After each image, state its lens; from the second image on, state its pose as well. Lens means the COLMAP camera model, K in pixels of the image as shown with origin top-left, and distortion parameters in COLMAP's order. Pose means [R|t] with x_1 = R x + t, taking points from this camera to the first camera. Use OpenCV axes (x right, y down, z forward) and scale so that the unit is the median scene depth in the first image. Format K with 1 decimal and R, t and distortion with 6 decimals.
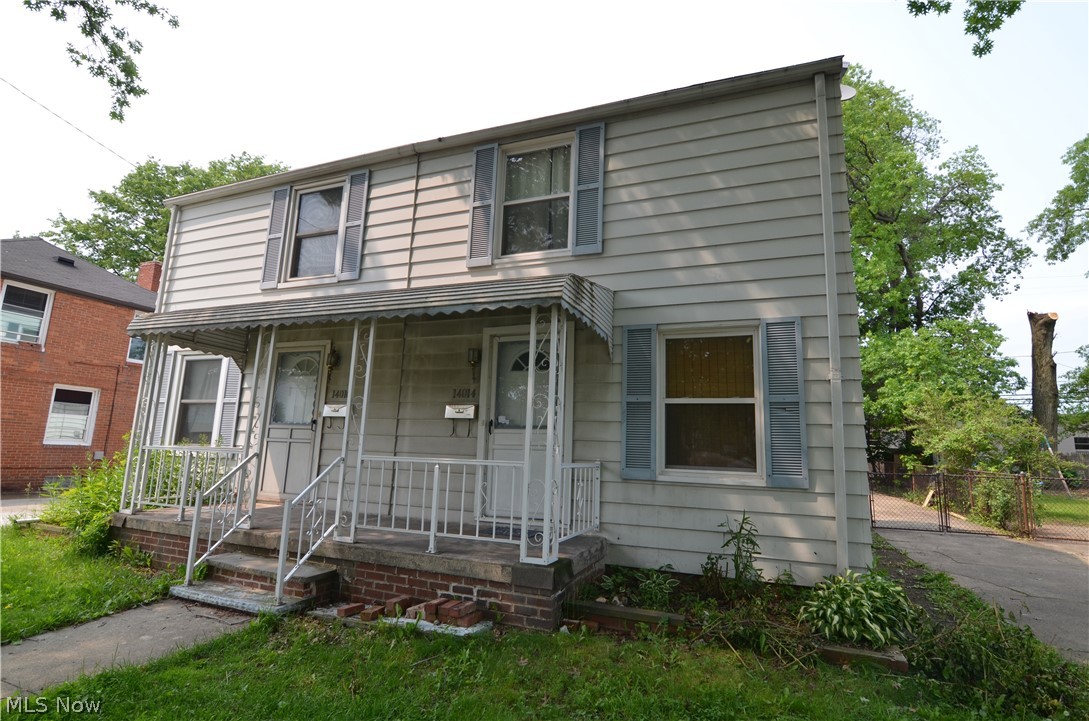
lens RADIAL K [[525.0, 0, 555.8], [0, 525.0, 360.4], [0, 0, 1]] dist [-0.003419, -0.013041]
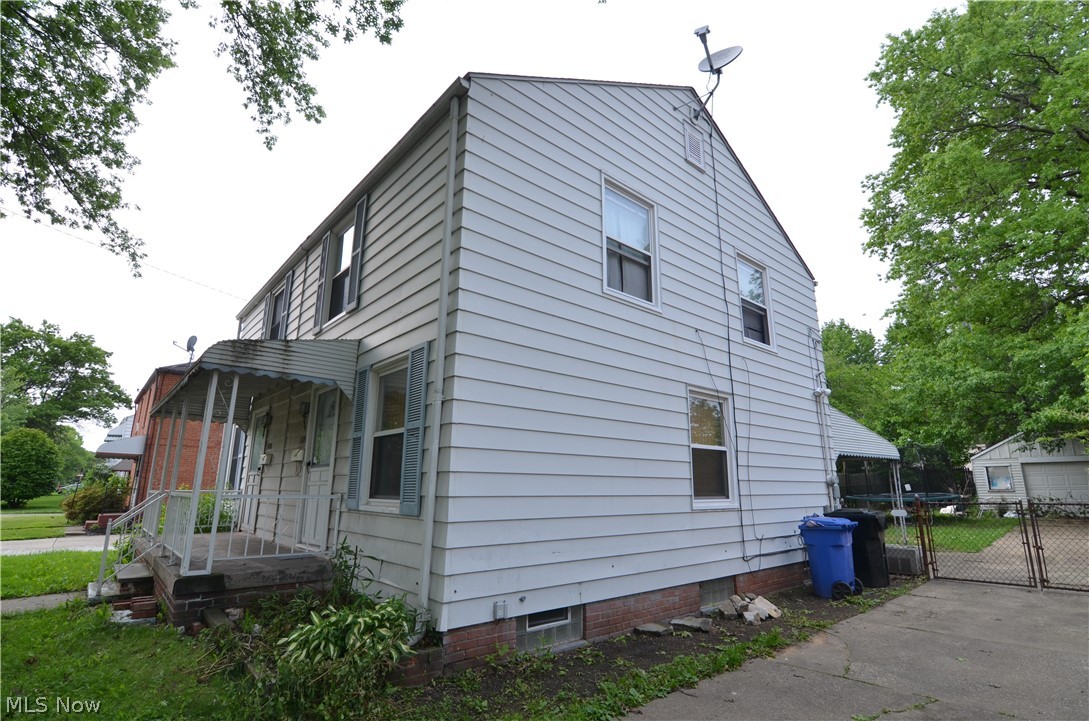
lens RADIAL K [[525.0, 0, 555.8], [0, 525.0, 360.4], [0, 0, 1]] dist [-0.003419, -0.013041]
pose [[0.889932, -0.134739, -0.435737, 0.997804], [0.100397, 0.989806, -0.101021, 0.070308], [0.444906, 0.046155, 0.894387, 0.187254]]
